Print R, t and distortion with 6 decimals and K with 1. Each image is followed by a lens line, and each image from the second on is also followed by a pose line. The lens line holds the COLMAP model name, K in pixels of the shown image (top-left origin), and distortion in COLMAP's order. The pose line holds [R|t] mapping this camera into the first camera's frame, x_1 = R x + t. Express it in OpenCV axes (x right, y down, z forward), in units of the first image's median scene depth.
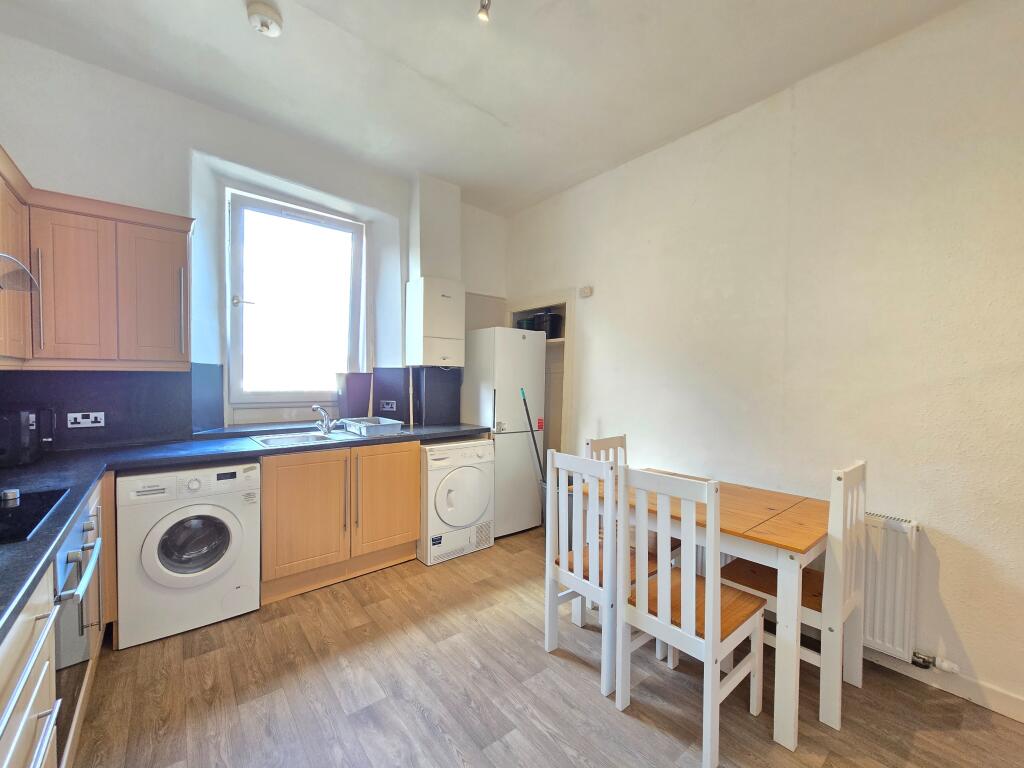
lens RADIAL K [[405.3, 0, 508.1], [0, 405.3, 386.8], [0, 0, 1]] dist [-0.004512, -0.000900]
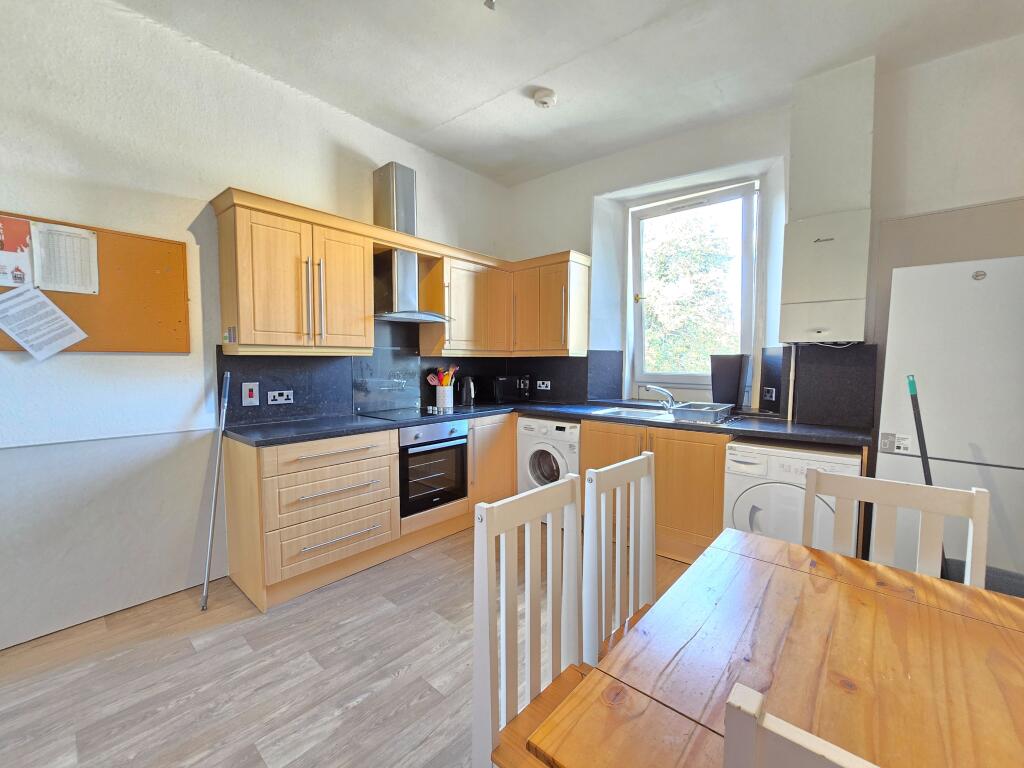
lens RADIAL K [[405.3, 0, 505.4], [0, 405.3, 387.0], [0, 0, 1]] dist [-0.004512, -0.000900]
pose [[0.186560, 0.055808, -0.980857, 0.850404], [-0.017027, 0.998419, 0.053569, -0.002551], [0.982296, 0.006707, 0.187215, 0.670874]]
